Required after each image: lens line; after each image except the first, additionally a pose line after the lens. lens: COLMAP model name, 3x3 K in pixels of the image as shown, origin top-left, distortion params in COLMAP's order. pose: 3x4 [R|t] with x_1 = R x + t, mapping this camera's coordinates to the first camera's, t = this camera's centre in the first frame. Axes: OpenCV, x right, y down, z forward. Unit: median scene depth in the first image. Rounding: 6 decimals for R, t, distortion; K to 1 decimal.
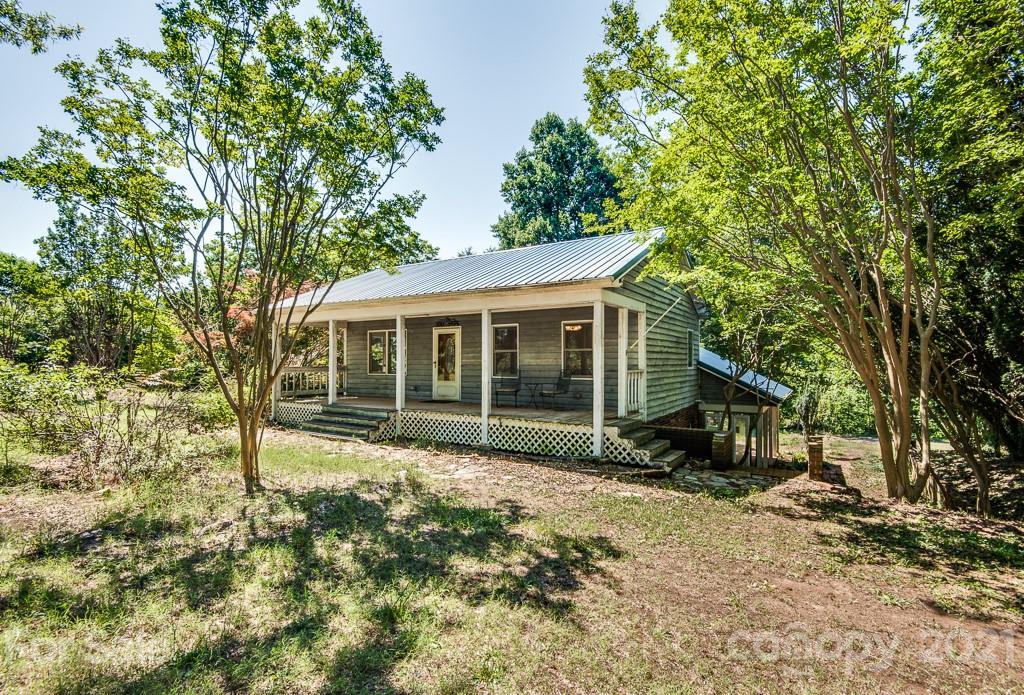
lens RADIAL K [[473.2, 0, 512.9], [0, 473.2, 352.6], [0, 0, 1]] dist [-0.001491, -0.000224]
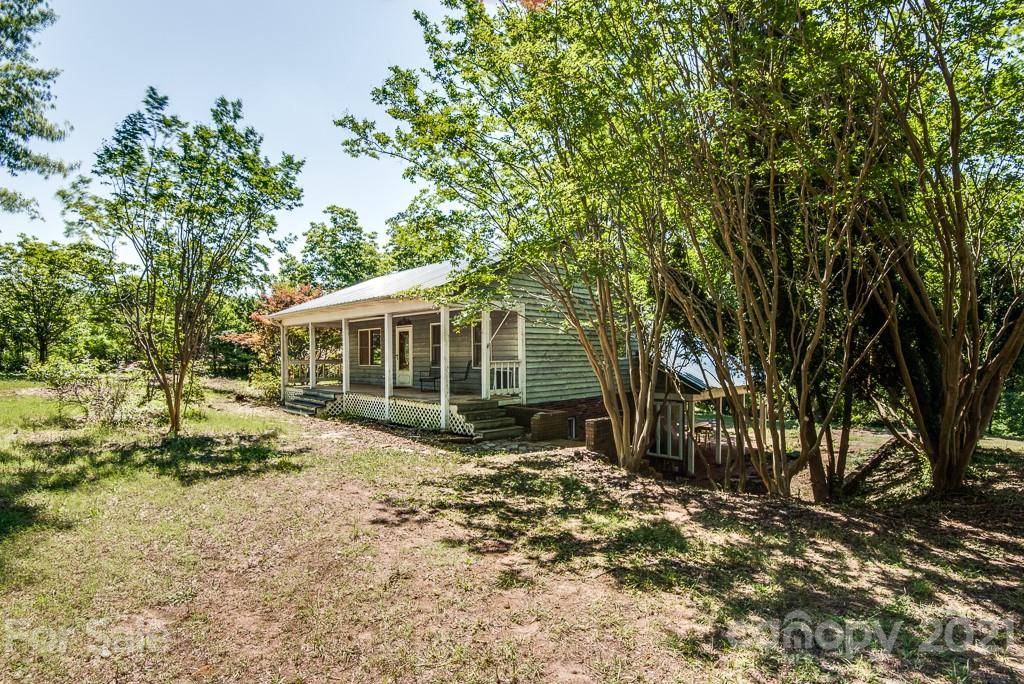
lens RADIAL K [[486.6, 0, 511.3], [0, 486.6, 347.7], [0, 0, 1]] dist [-0.009482, -0.000948]
pose [[0.969659, -0.012411, -0.244146, 0.660771], [0.012619, 0.999920, -0.000711, 0.007317], [0.244136, -0.002392, 0.969738, -0.206946]]
